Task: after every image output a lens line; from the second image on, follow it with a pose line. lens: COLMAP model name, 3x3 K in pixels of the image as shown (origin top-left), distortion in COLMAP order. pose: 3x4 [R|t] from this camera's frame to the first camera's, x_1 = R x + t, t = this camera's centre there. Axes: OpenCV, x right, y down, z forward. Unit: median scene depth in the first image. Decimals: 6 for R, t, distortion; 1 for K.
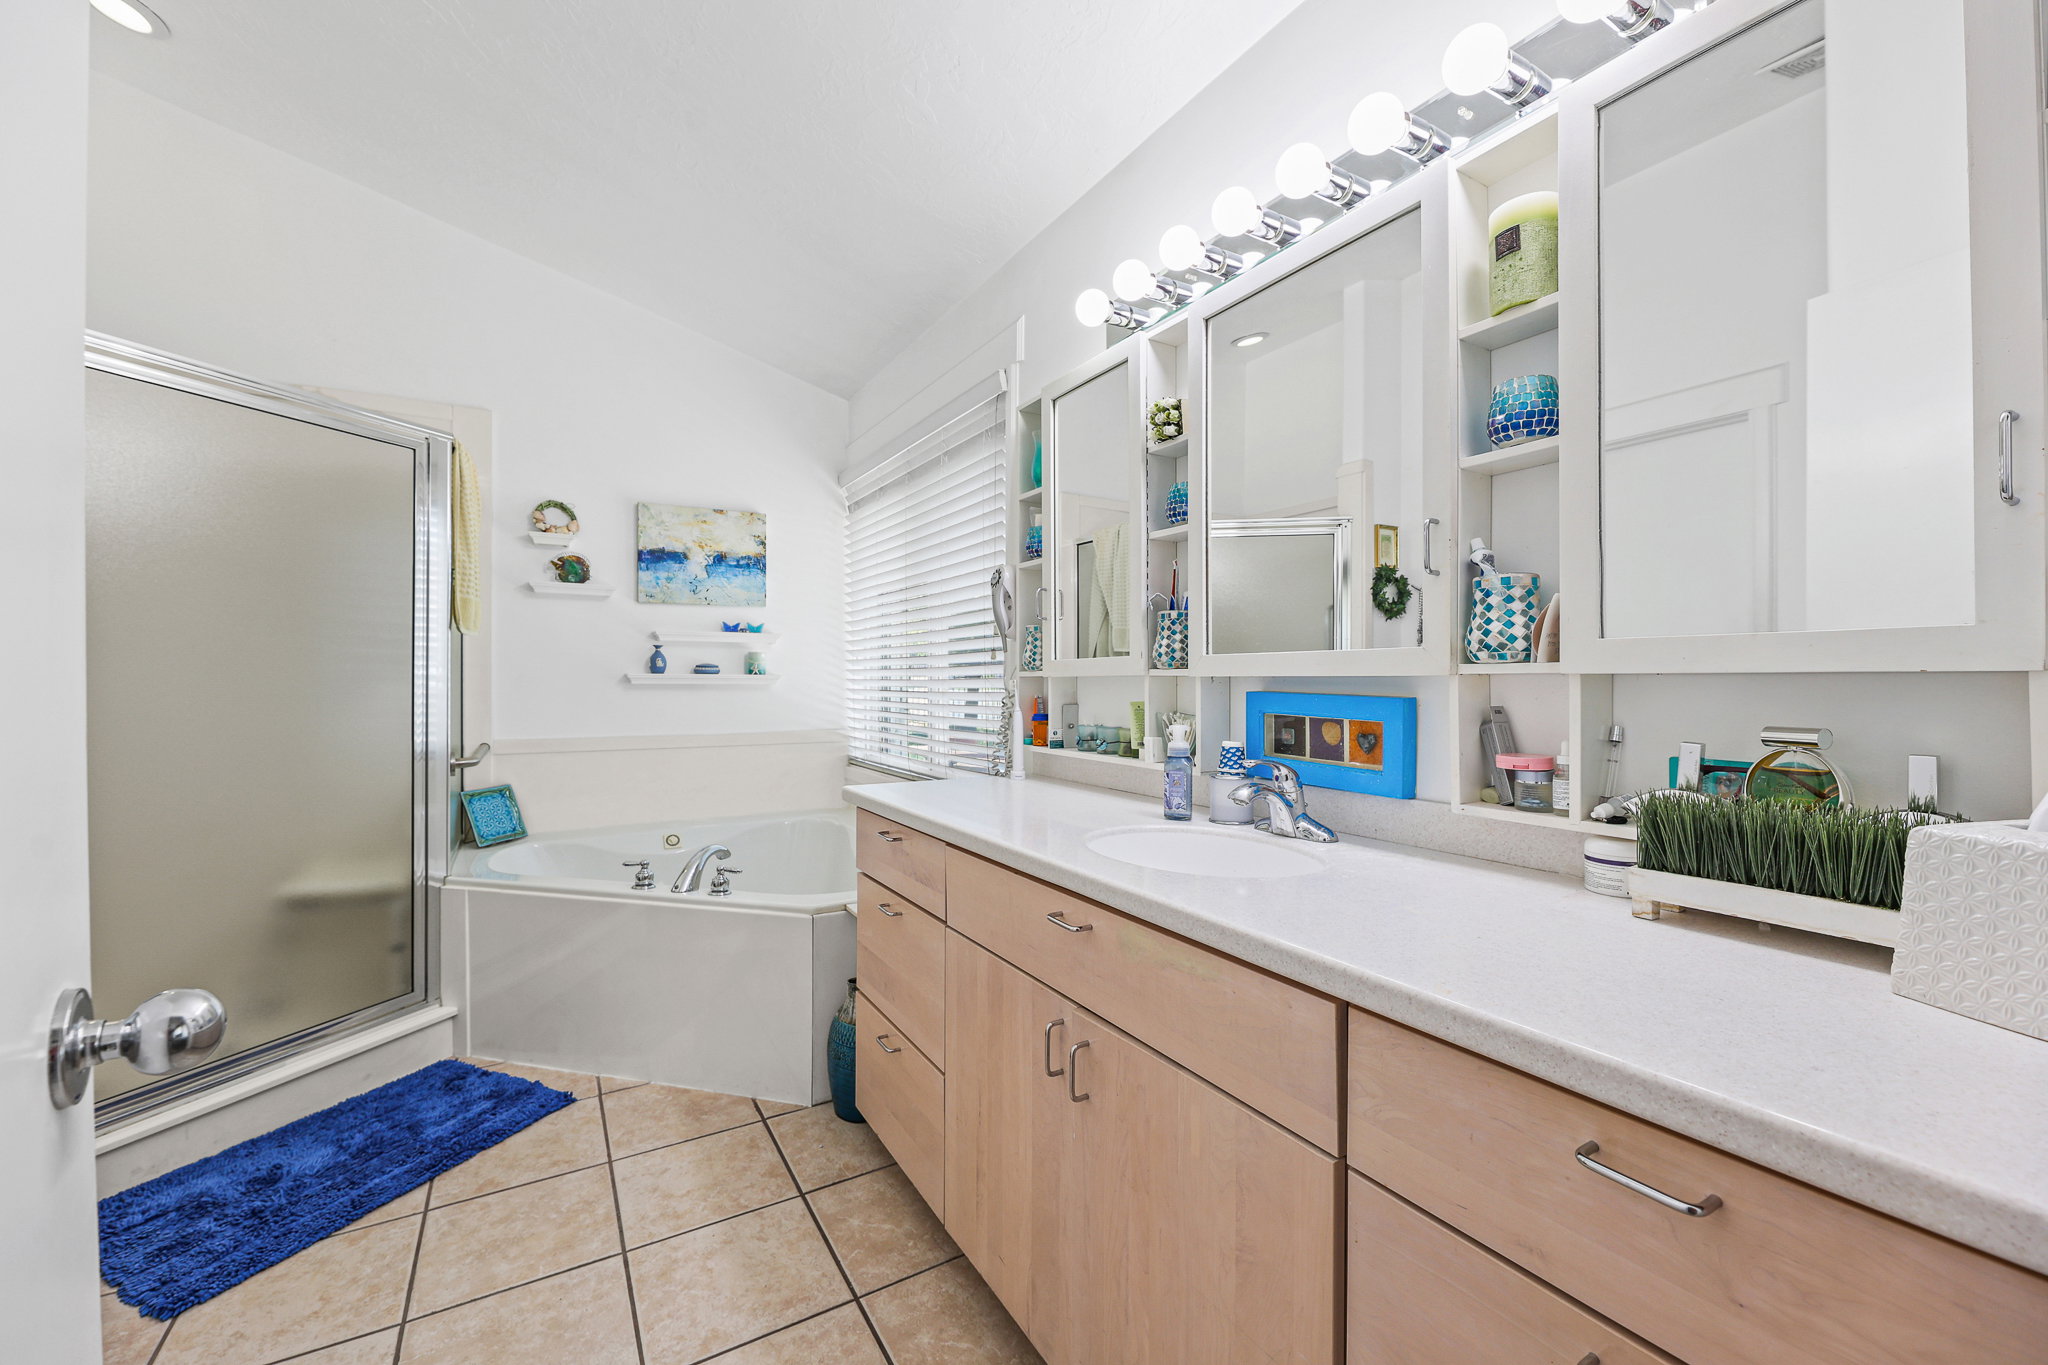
lens RADIAL K [[846.0, 0, 1037.1], [0, 846.0, 676.4], [0, 0, 1]] dist [-0.000524, -0.002958]
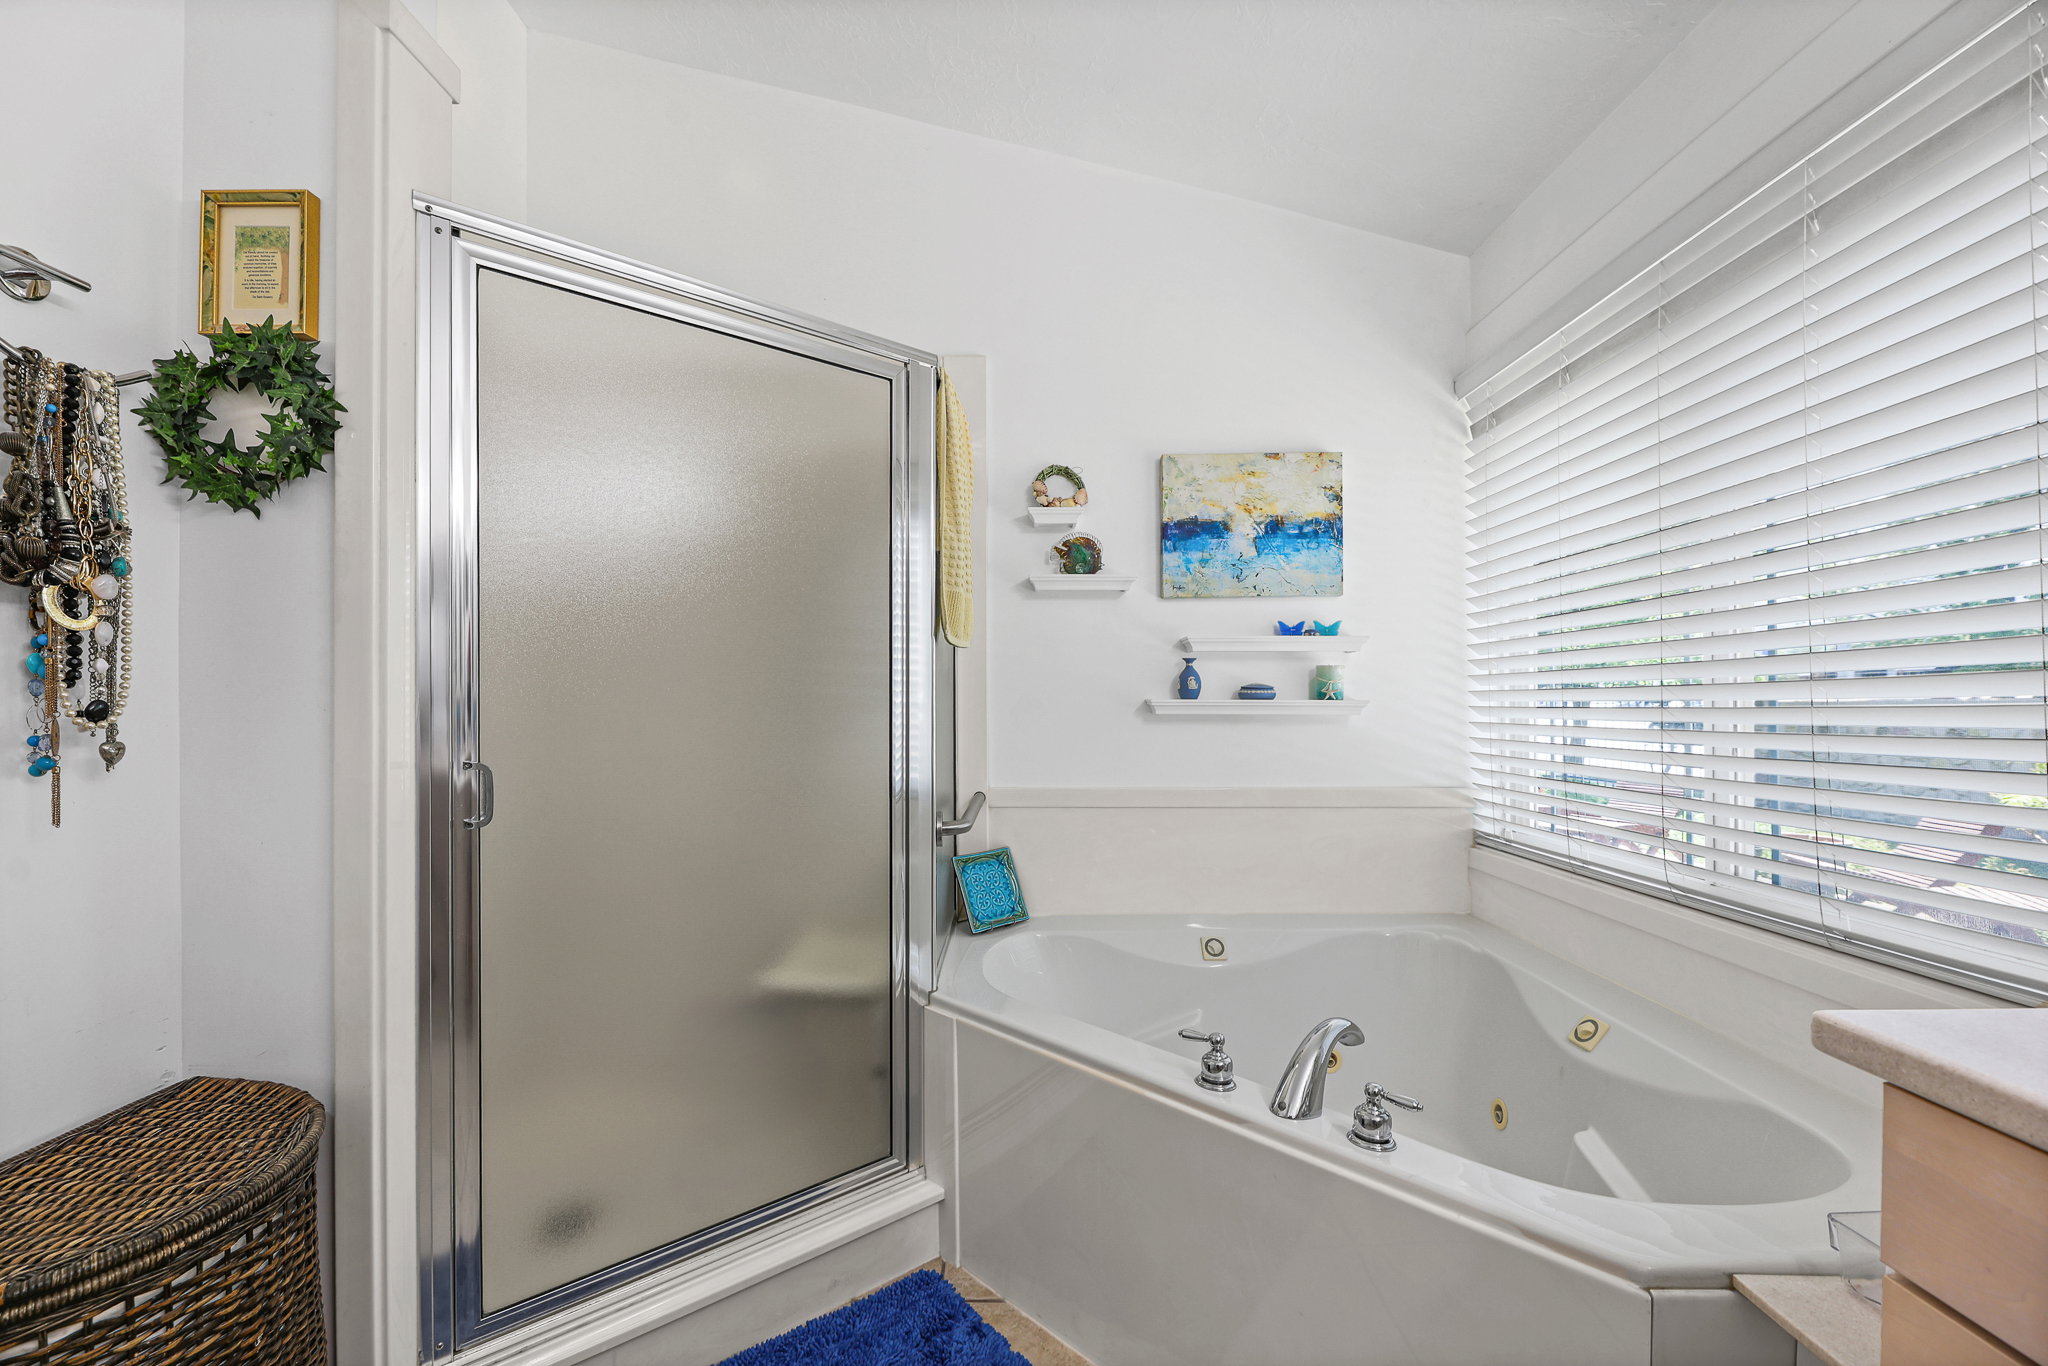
lens RADIAL K [[846.0, 0, 1021.7], [0, 846.0, 698.2], [0, 0, 1]] dist [-0.000524, -0.002958]
pose [[0.858497, -0.006889, -0.512773, -0.219830], [0.003666, 0.999967, -0.007297, 0.000343], [0.512806, 0.004384, 0.858493, 0.349424]]
